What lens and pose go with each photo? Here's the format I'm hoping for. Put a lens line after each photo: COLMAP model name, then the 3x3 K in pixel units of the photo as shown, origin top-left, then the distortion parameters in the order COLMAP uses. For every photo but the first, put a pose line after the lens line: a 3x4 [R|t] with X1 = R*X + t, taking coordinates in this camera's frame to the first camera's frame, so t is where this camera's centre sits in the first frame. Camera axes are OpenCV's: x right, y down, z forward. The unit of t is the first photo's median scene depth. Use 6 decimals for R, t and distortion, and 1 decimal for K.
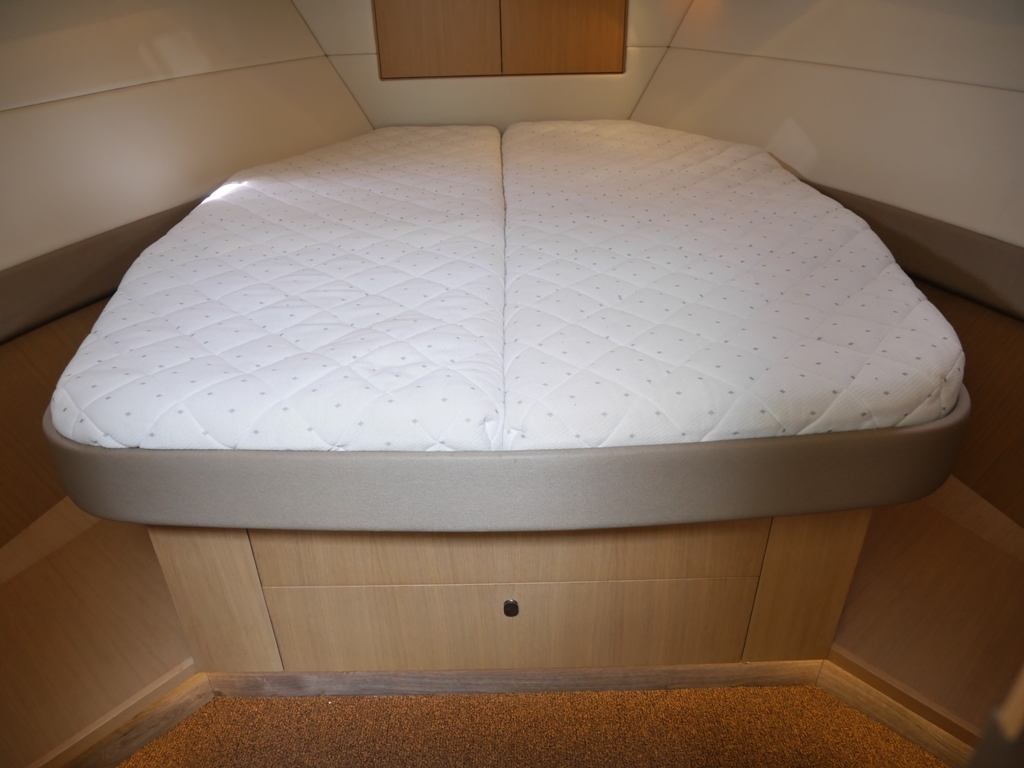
lens RADIAL K [[722.6, 0, 509.6], [0, 722.6, 390.3], [0, 0, 1]] dist [-0.078825, 0.034210]
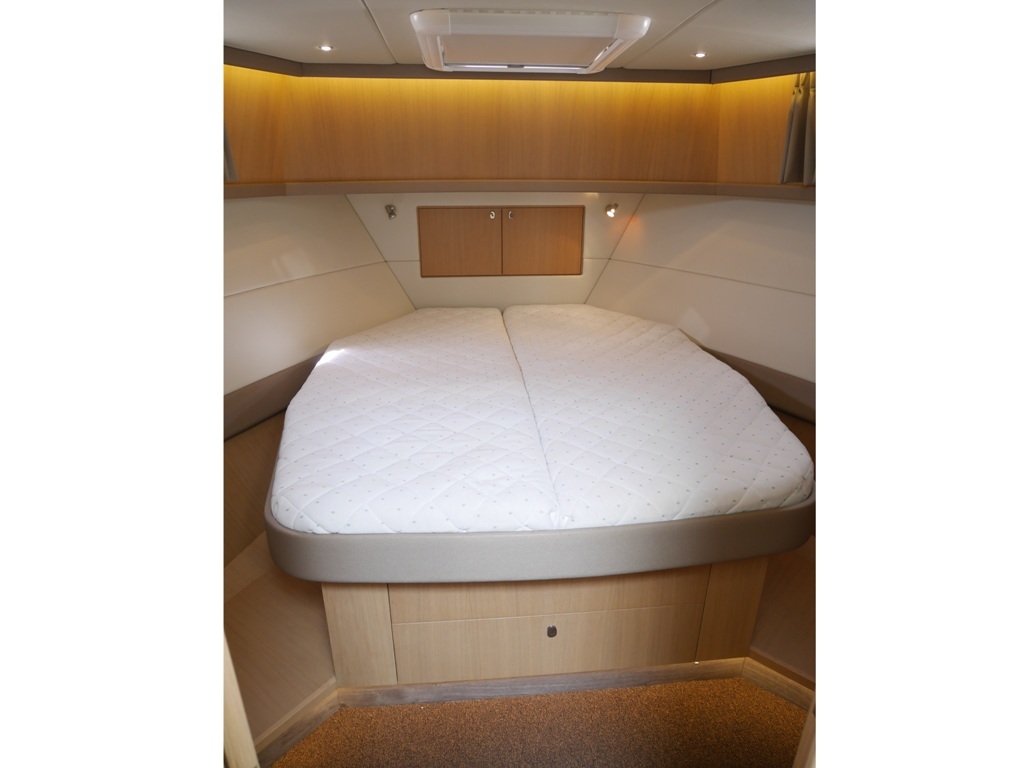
lens RADIAL K [[564.2, 0, 512.0], [0, 564.2, 384.0], [0, 0, 1]] dist [-0.094586, 0.049458]
pose [[0.996414, -0.006078, 0.084395, -0.174620], [0.020232, 0.985598, -0.167893, -0.025876], [-0.082159, 0.168999, 0.982186, -0.259226]]
